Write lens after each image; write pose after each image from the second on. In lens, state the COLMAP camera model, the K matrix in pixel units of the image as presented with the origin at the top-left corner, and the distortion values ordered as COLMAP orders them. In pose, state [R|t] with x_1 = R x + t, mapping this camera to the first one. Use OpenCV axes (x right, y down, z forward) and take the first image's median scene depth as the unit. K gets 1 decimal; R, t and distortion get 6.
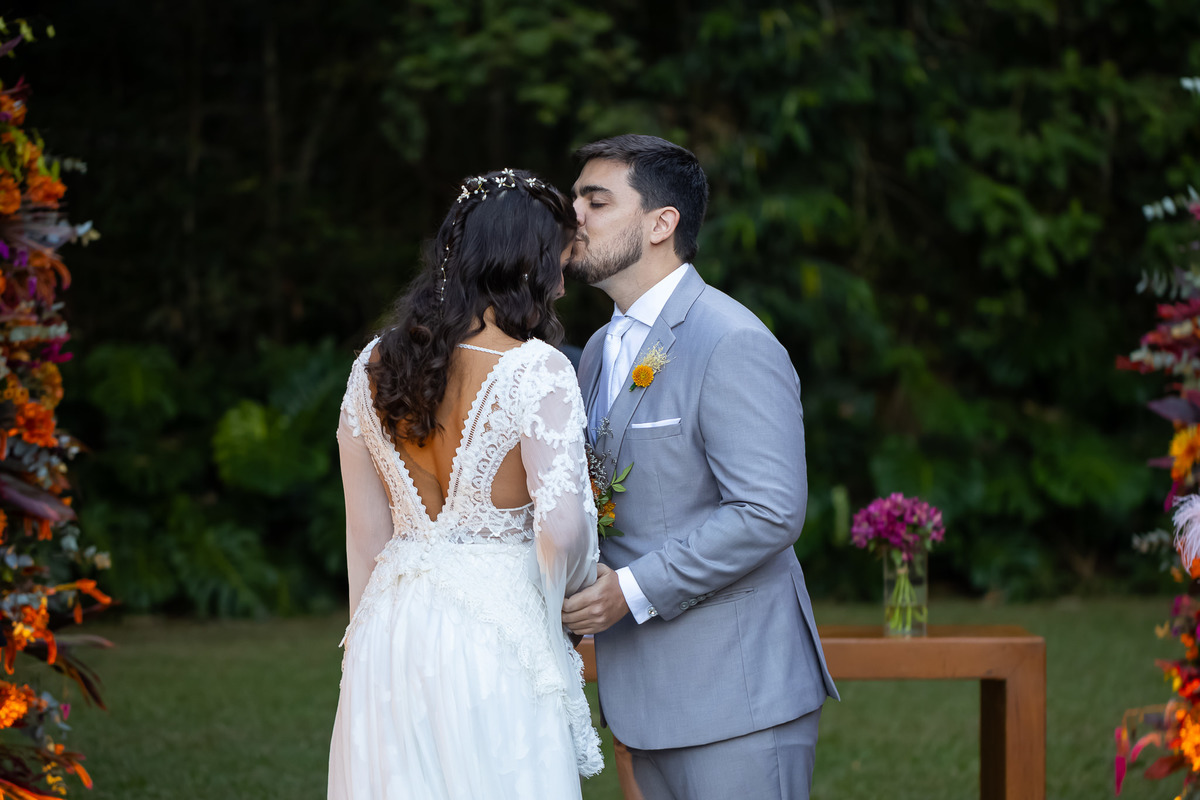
lens RADIAL K [[3829.0, 0, 600.0], [0, 3829.0, 400.0], [0, 0, 1]] dist [-0.025232, -2.438090]
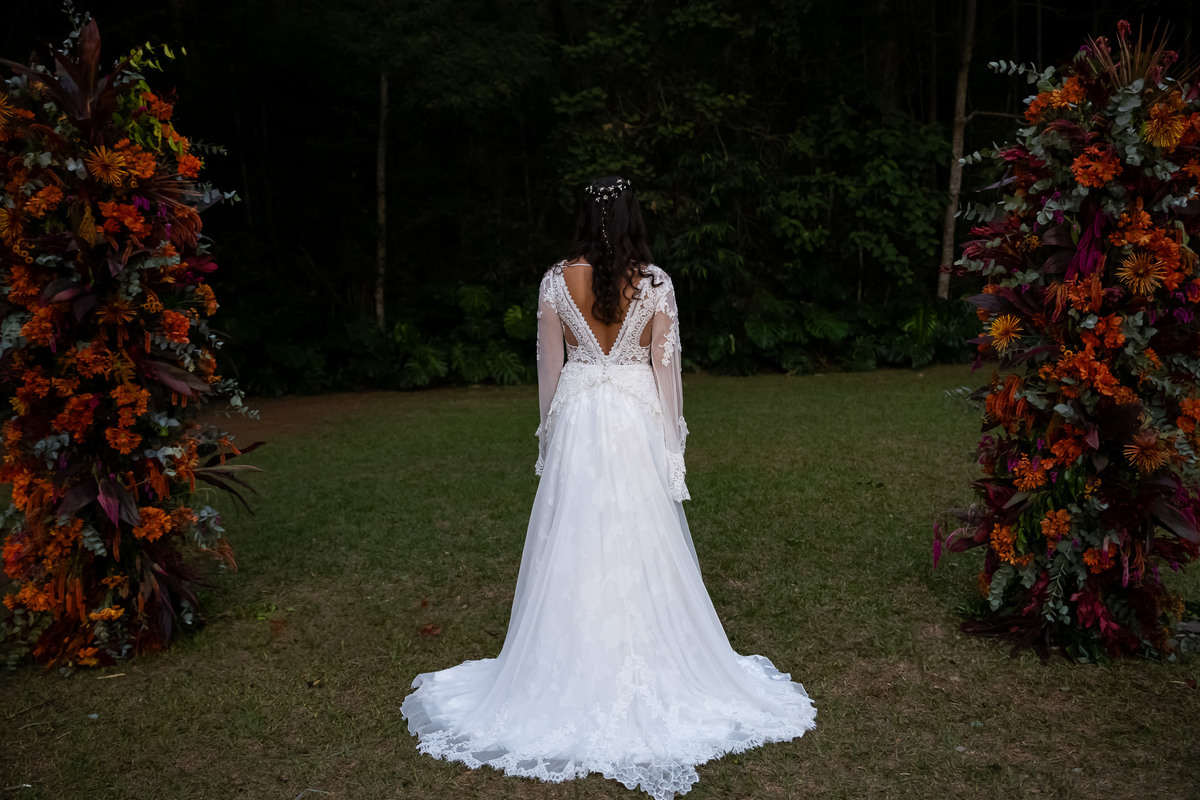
lens RADIAL K [[1215.6, 0, 600.0], [0, 1215.6, 400.0], [0, 0, 1]] dist [-0.008836, 0.006151]
pose [[0.998852, -0.014413, -0.045686, 0.007975], [0.018014, 0.996678, 0.079423, 0.000072], [0.044390, -0.080155, 0.995794, 0.141906]]
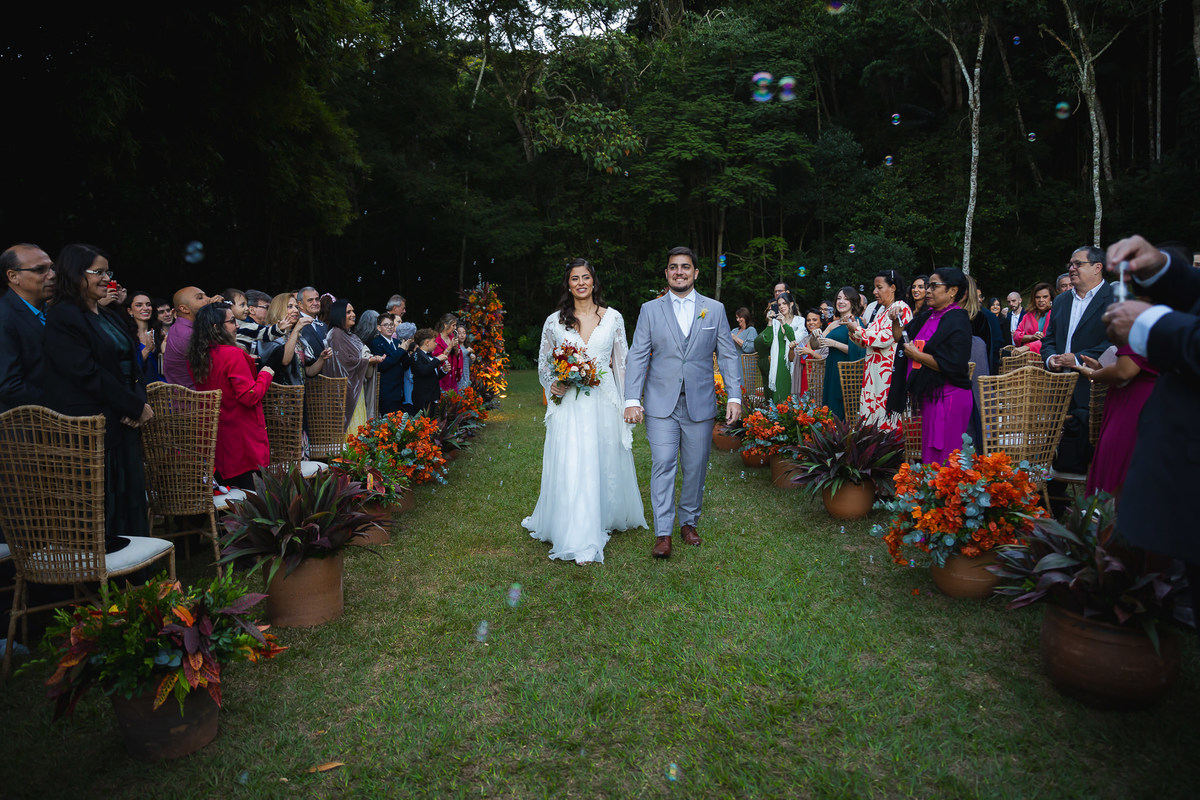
lens RADIAL K [[830.3, 0, 600.0], [0, 830.3, 400.0], [0, 0, 1]] dist [-0.000378, -0.000029]
pose [[0.999715, -0.010157, 0.021582, 0.001680], [0.008435, 0.996884, 0.078423, 0.001083], [-0.022311, -0.078219, 0.996687, -0.359550]]
